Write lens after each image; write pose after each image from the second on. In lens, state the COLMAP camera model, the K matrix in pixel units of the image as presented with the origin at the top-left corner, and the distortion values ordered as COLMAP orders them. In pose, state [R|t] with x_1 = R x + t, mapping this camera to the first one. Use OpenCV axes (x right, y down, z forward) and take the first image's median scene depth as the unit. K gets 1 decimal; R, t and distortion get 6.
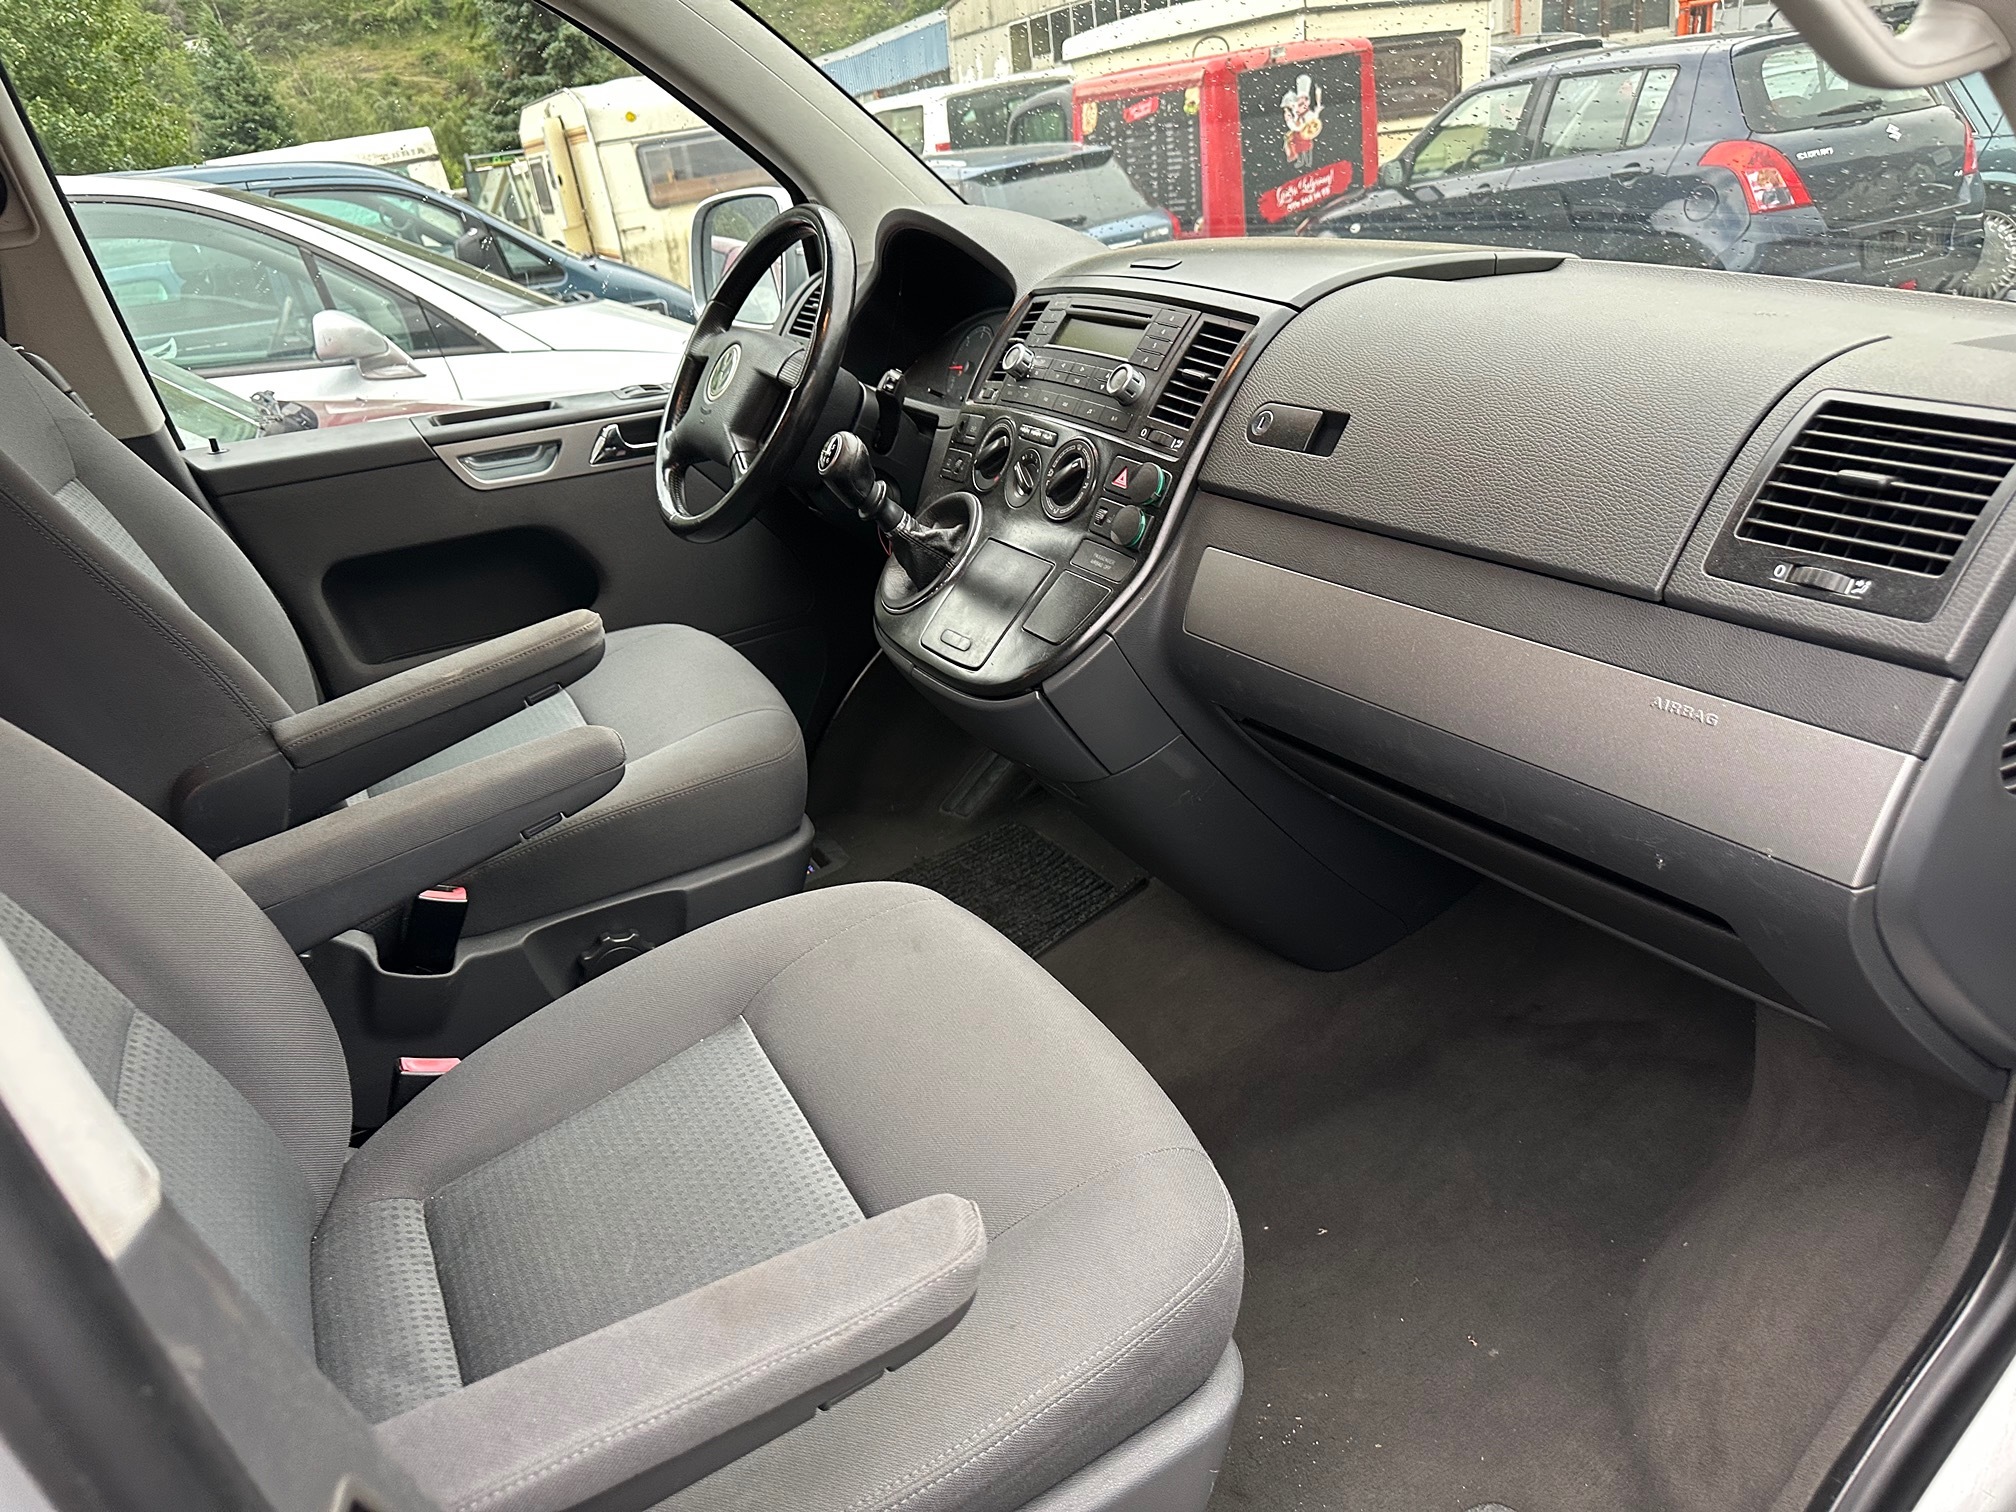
lens RADIAL K [[1473.0, 0, 1005.0], [0, 1473.0, 765.1], [0, 0, 1]] dist [0.030360, -0.036663]
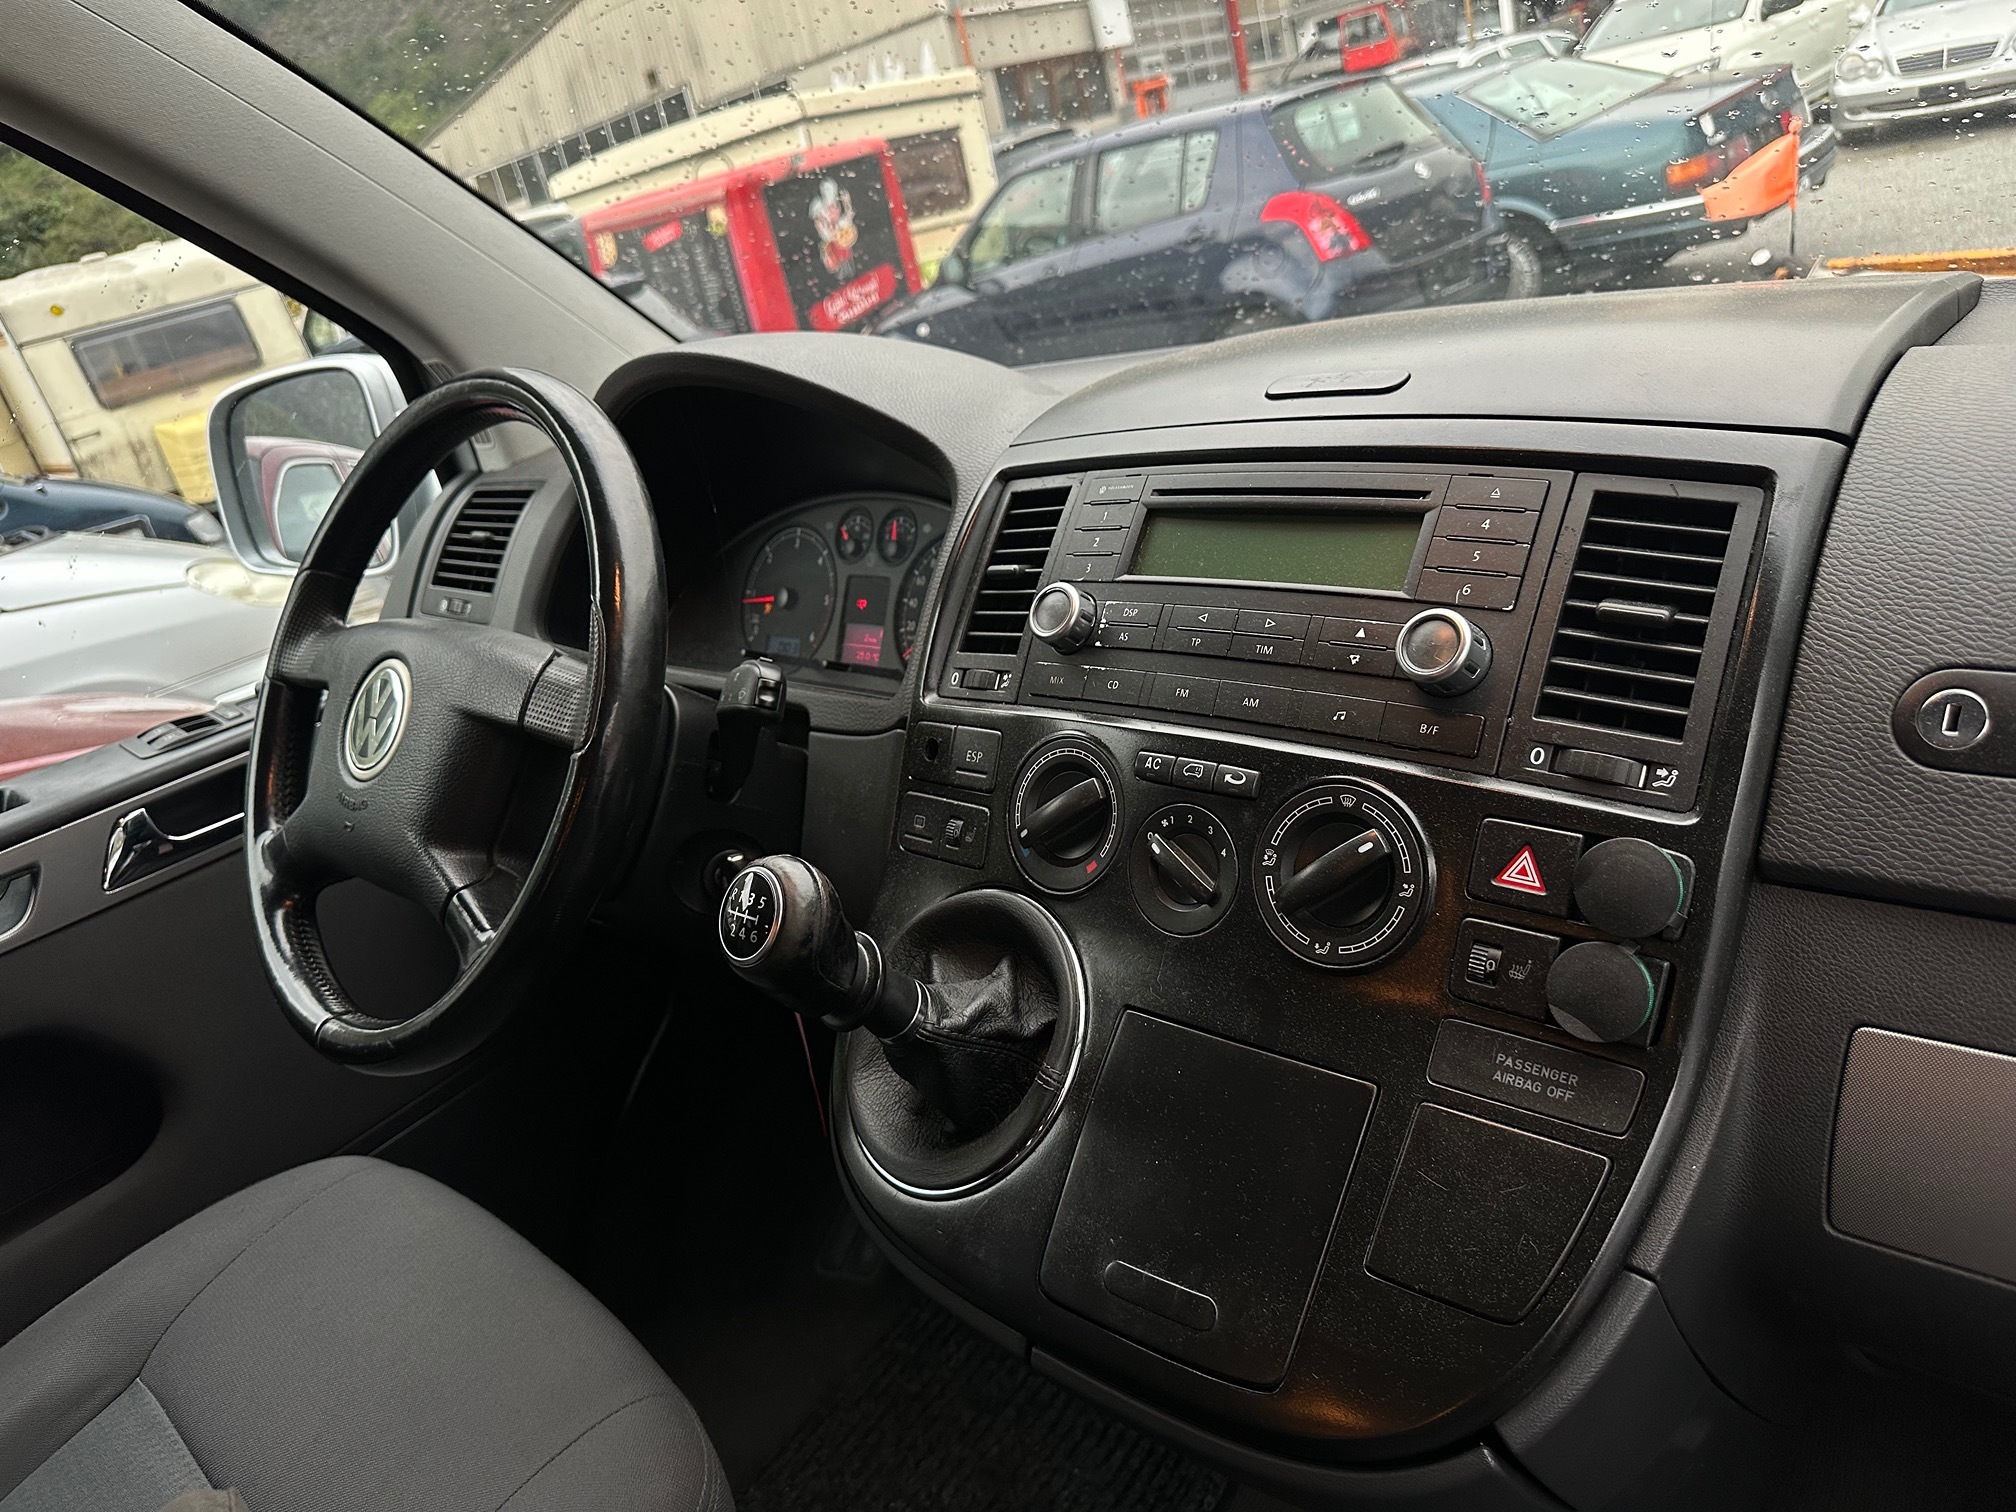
lens RADIAL K [[1473.0, 0, 1005.8], [0, 1473.0, 755.9], [0, 0, 1]] dist [0.030360, -0.036663]
pose [[0.941731, -0.204112, 0.267358, -0.031025], [0.224064, 0.973487, -0.046036, -0.044408], [-0.250873, 0.103259, 0.962497, 0.114379]]
